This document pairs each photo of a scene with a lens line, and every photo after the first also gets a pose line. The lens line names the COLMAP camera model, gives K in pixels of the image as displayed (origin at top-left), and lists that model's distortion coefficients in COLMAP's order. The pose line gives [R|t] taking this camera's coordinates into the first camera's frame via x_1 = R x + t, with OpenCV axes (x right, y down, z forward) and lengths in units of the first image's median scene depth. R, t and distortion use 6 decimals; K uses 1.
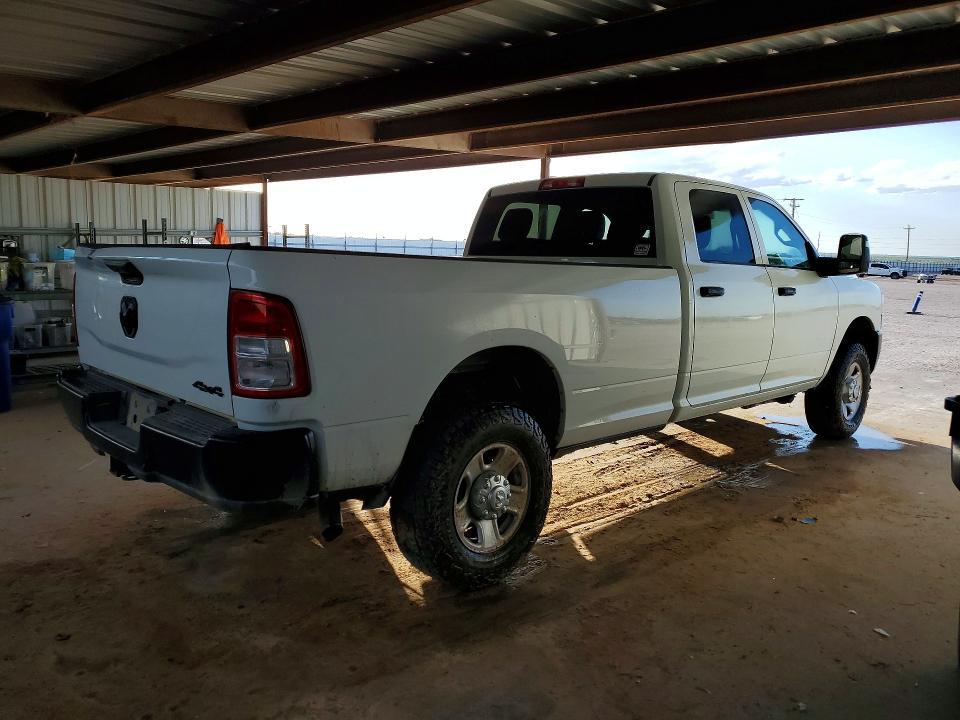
lens RADIAL K [[814.0, 0, 482.5], [0, 814.0, 360.3], [0, 0, 1]] dist [0.053824, -0.005470]
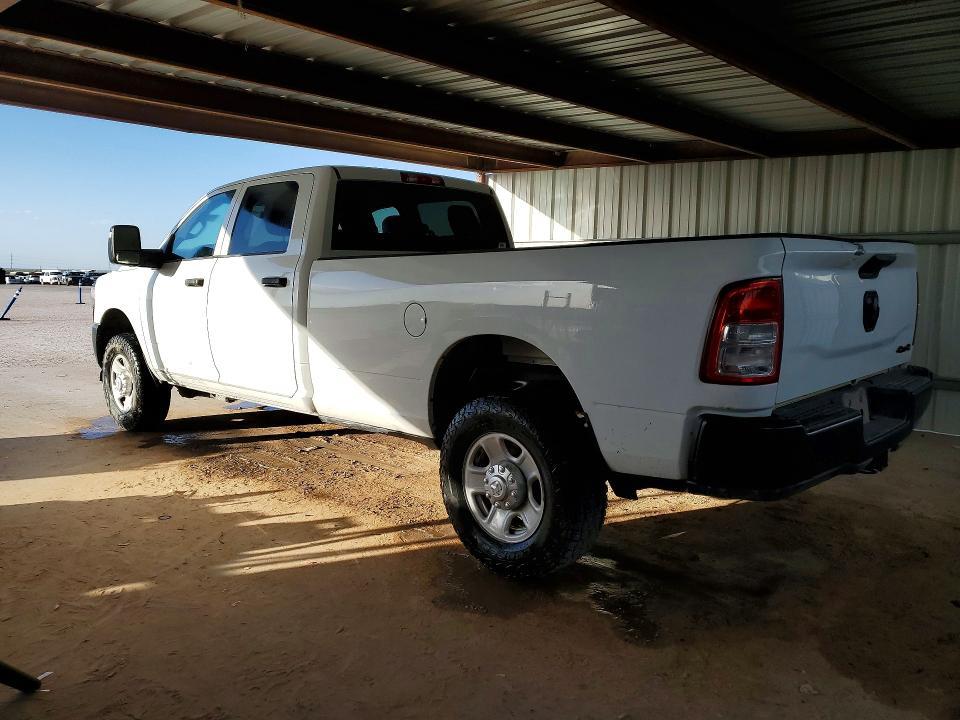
lens RADIAL K [[814.0, 0, 482.7], [0, 814.0, 359.8], [0, 0, 1]] dist [0.053824, -0.005470]
pose [[-0.125692, -0.135409, 0.982785, -1.293782], [0.122178, 0.980987, 0.150787, -0.193841], [-0.984517, 0.139027, -0.106758, 1.499271]]
